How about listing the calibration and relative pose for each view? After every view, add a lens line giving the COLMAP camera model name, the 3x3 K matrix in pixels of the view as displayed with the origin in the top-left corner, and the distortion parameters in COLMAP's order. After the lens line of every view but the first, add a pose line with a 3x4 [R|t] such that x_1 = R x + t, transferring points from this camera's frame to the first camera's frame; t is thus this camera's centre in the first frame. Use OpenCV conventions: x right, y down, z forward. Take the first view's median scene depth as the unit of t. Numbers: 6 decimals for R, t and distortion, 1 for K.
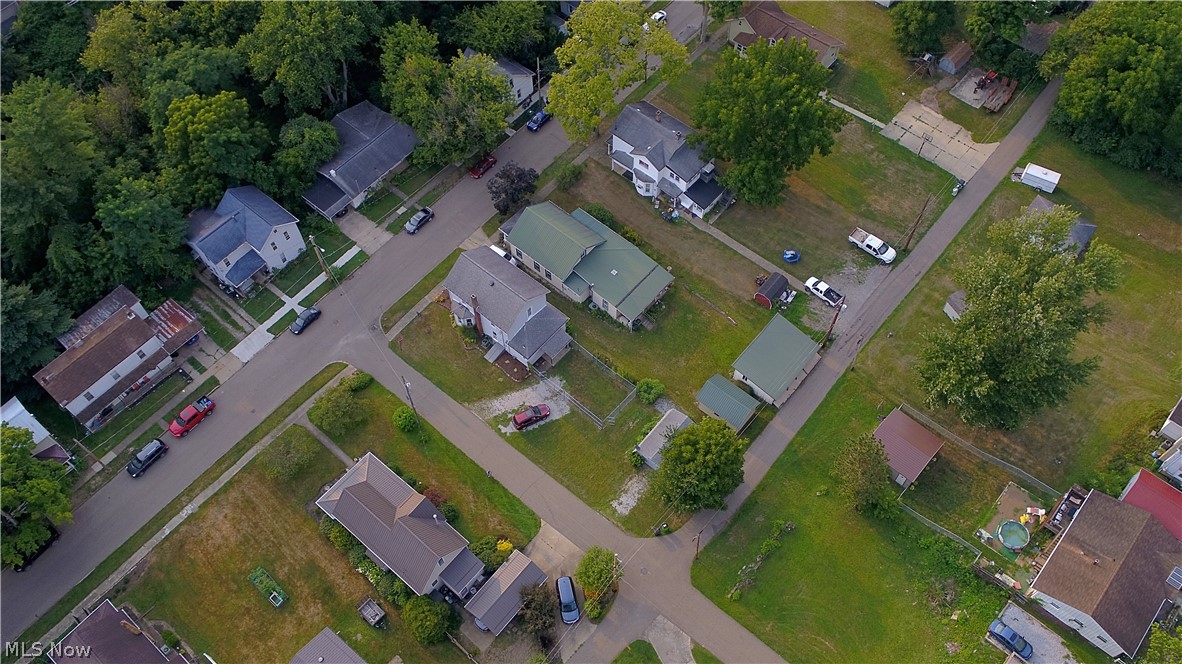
lens RADIAL K [[967.1, 0, 587.6], [0, 967.1, 332.3], [0, 0, 1]] dist [0.003340, -0.000770]
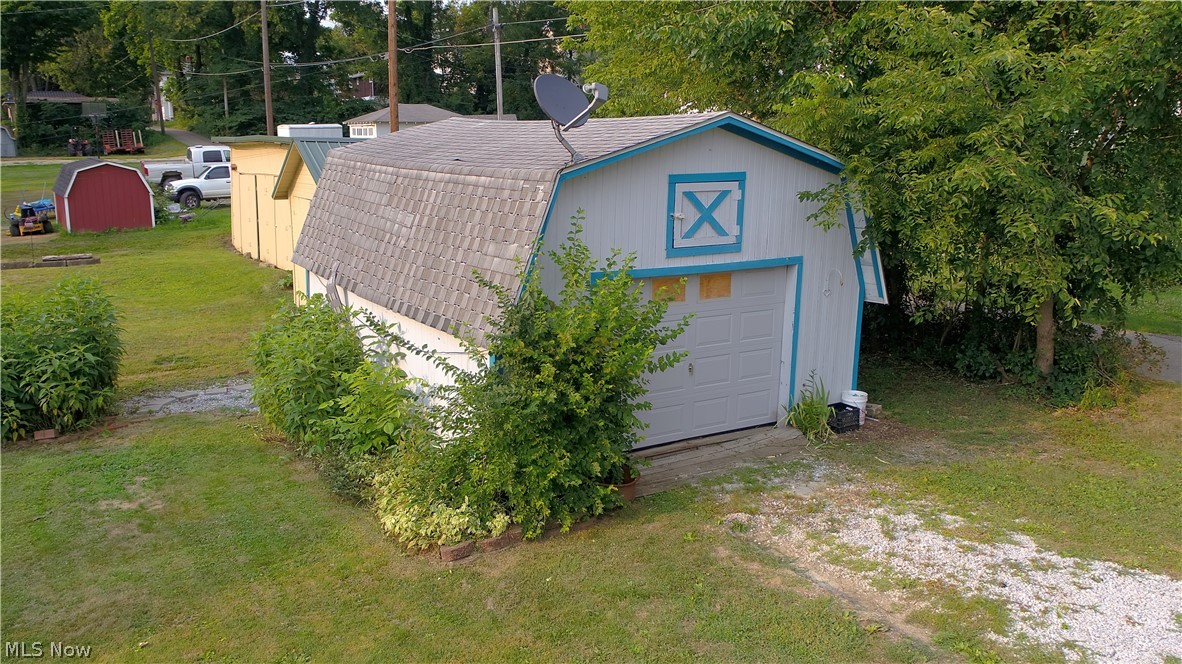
lens RADIAL K [[967.1, 0, 592.0], [0, 967.1, 332.1], [0, 0, 1]] dist [0.003340, -0.000770]
pose [[0.305482, -0.171944, 0.936545, -0.024544], [0.821830, 0.544362, -0.168122, 0.134529], [-0.480912, 0.821039, 0.307601, 0.910583]]
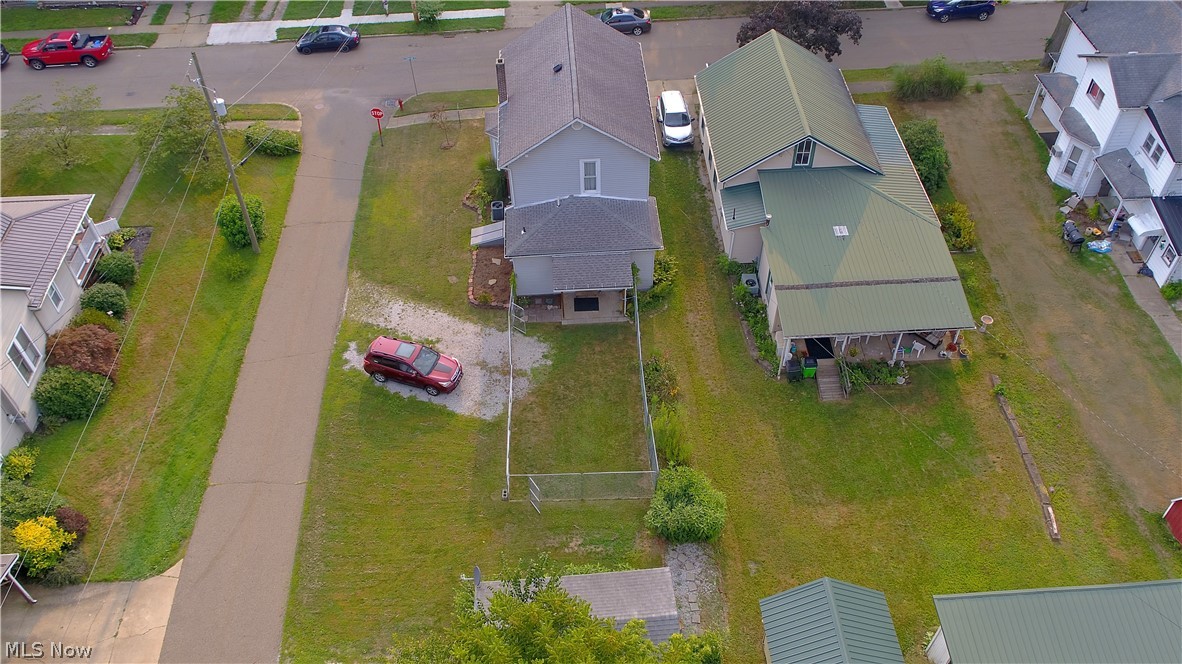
lens RADIAL K [[967.1, 0, 594.1], [0, 967.1, 331.0], [0, 0, 1]] dist [0.003340, -0.000770]
pose [[0.693844, 0.524243, -0.493711, 0.173749], [-0.614390, 0.788570, -0.026106, 0.039735], [0.375640, 0.321444, 0.869234, 0.663819]]
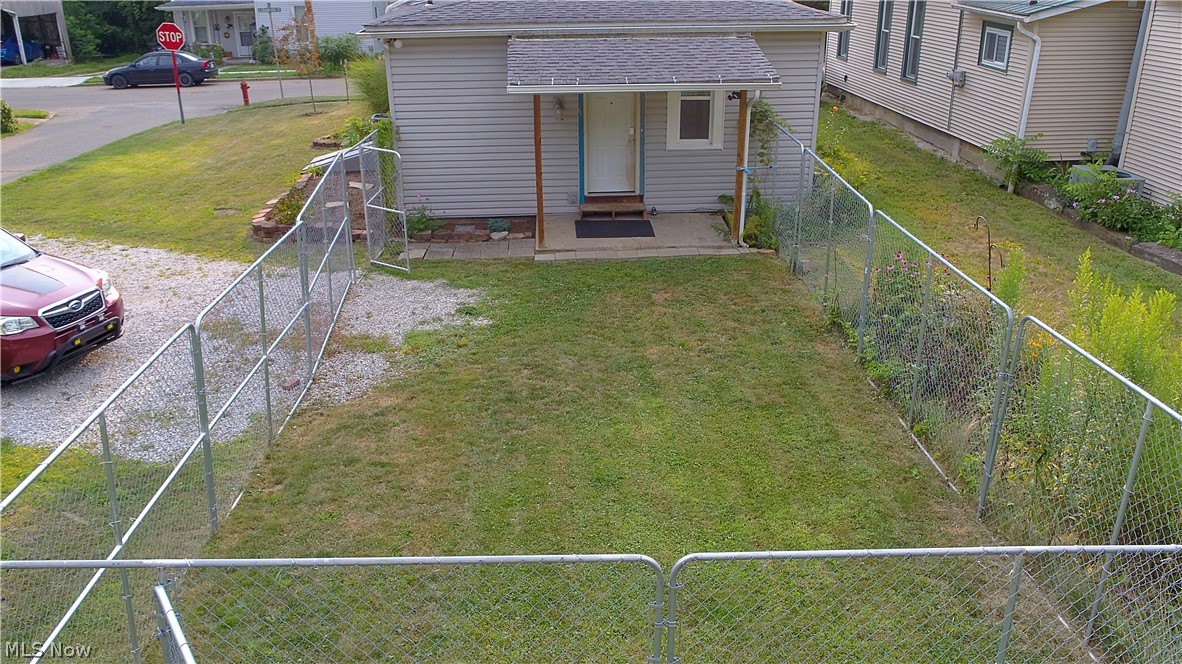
lens RADIAL K [[967.1, 0, 592.9], [0, 967.1, 327.9], [0, 0, 1]] dist [0.003340, -0.000770]
pose [[0.699100, 0.261074, -0.665657, 0.051658], [-0.613998, 0.696276, -0.371762, 0.081511], [0.366424, 0.668611, 0.647065, 0.938201]]
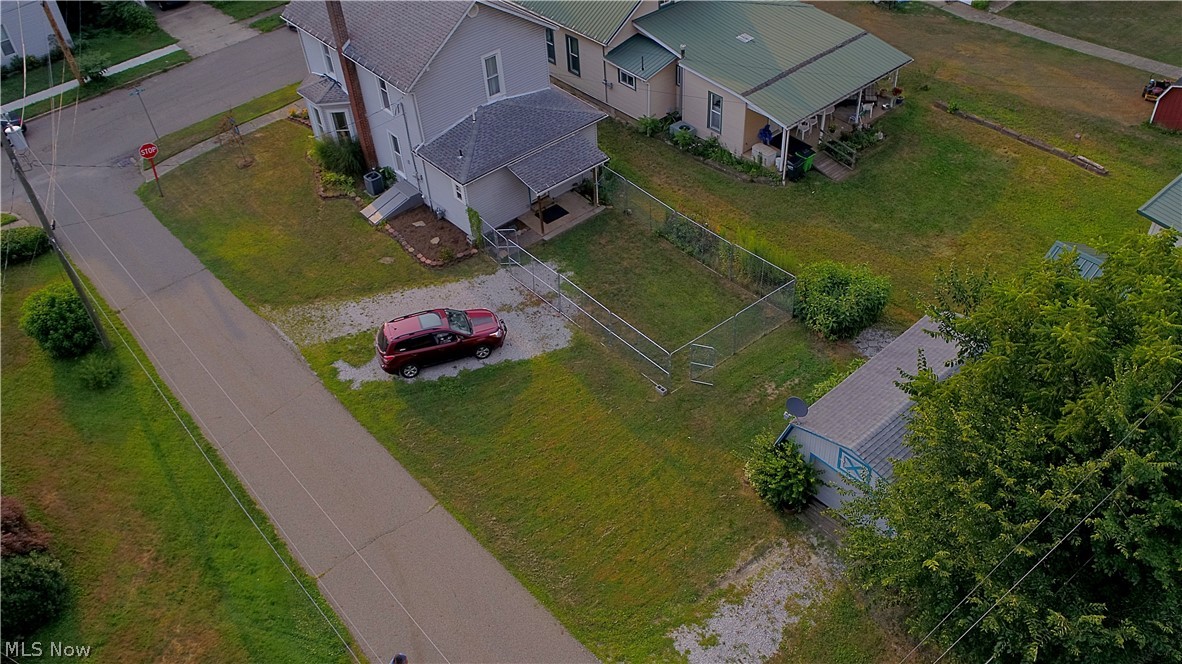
lens RADIAL K [[967.1, 0, 590.0], [0, 967.1, 332.4], [0, 0, 1]] dist [0.003340, -0.000770]
pose [[0.986641, 0.068190, -0.147951, 0.032382], [-0.109259, 0.950623, -0.290480, 0.164030], [0.120838, 0.302764, 0.945374, 0.696189]]
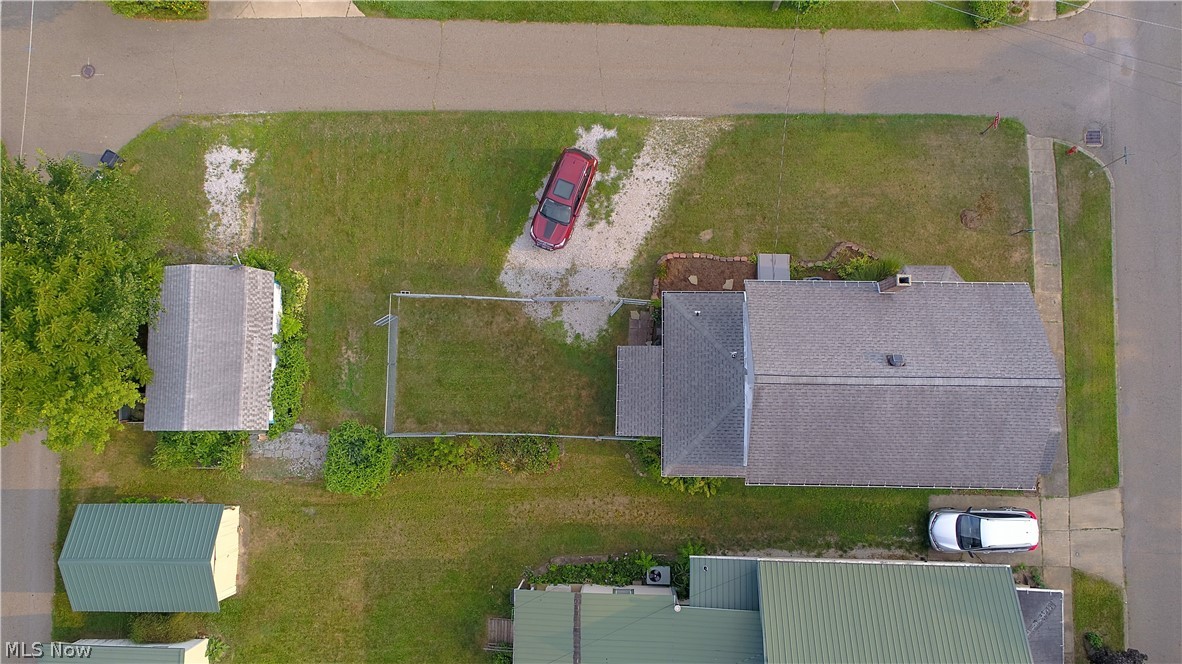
lens RADIAL K [[967.1, 0, 589.5], [0, 967.1, 331.3], [0, 0, 1]] dist [0.003340, -0.000770]
pose [[-0.766112, 0.642552, -0.014132, -0.026996], [-0.530577, -0.619889, 0.578122, -0.164169], [0.362713, 0.450404, 0.815828, 0.699956]]
